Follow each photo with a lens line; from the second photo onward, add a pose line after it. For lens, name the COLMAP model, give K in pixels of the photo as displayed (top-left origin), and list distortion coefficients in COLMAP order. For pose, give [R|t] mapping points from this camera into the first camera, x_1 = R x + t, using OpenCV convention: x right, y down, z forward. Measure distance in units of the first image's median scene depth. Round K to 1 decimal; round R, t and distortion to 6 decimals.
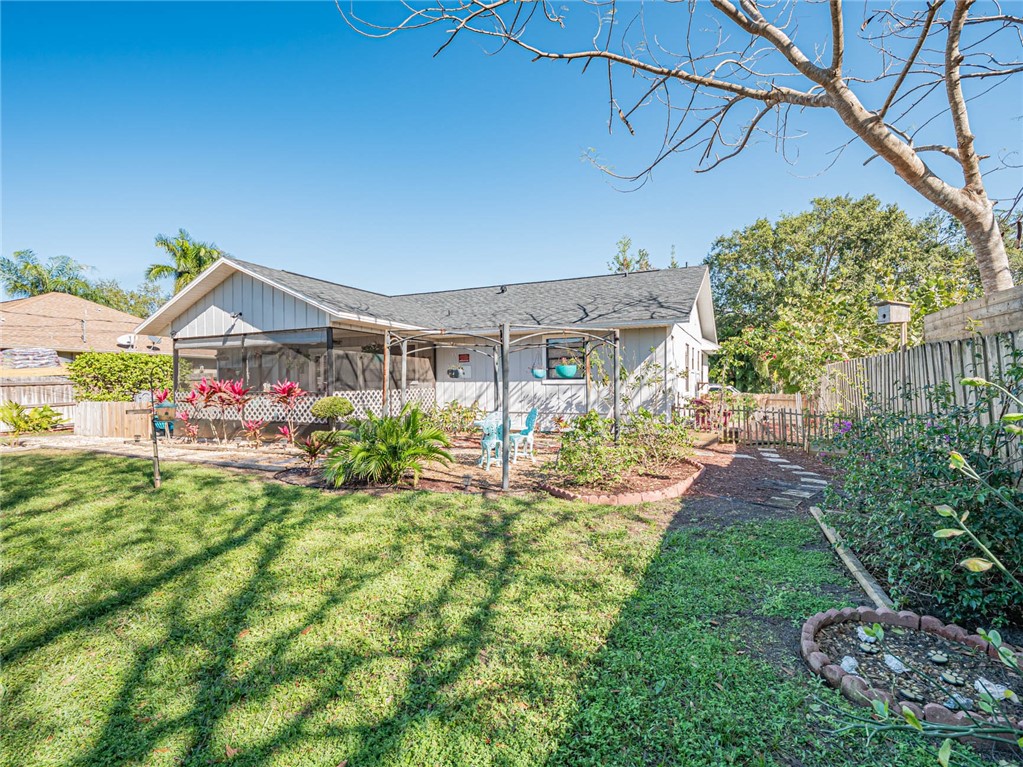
lens RADIAL K [[510.5, 0, 503.6], [0, 510.5, 385.0], [0, 0, 1]] dist [0.000677, -0.011852]
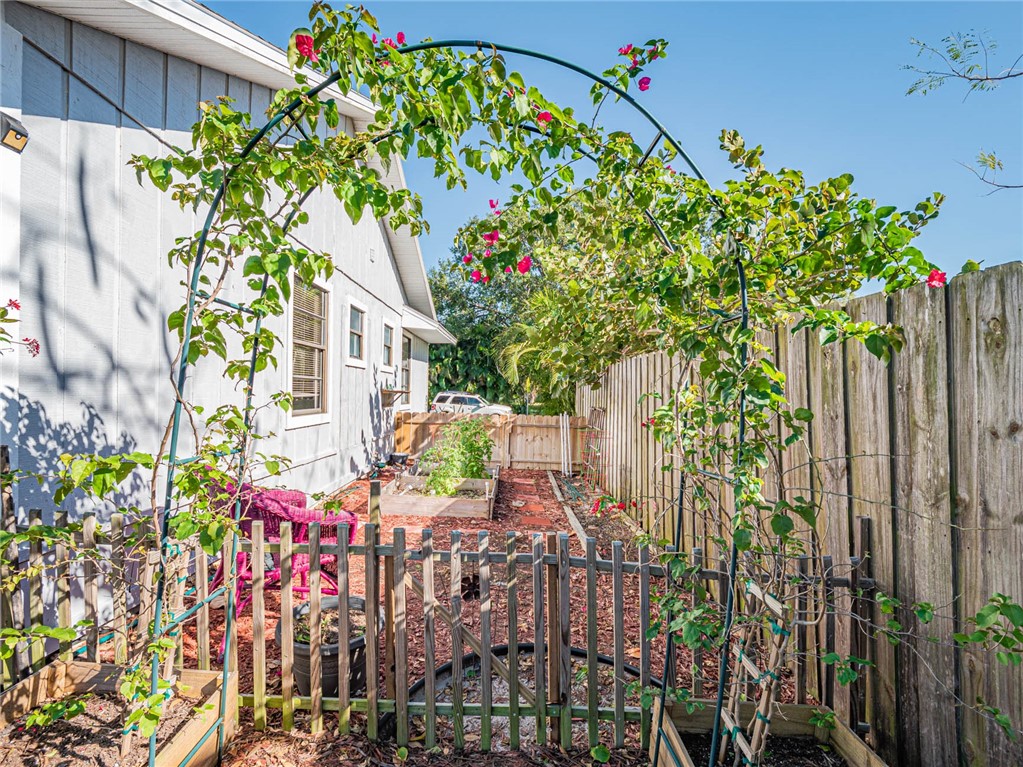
lens RADIAL K [[510.5, 0, 503.6], [0, 510.5, 385.0], [0, 0, 1]] dist [0.000677, -0.011852]
pose [[0.904799, 0.026068, 0.425040, 0.265821], [-0.021707, 0.999650, -0.015100, -0.004815], [-0.425285, 0.004437, 0.905049, 0.495873]]
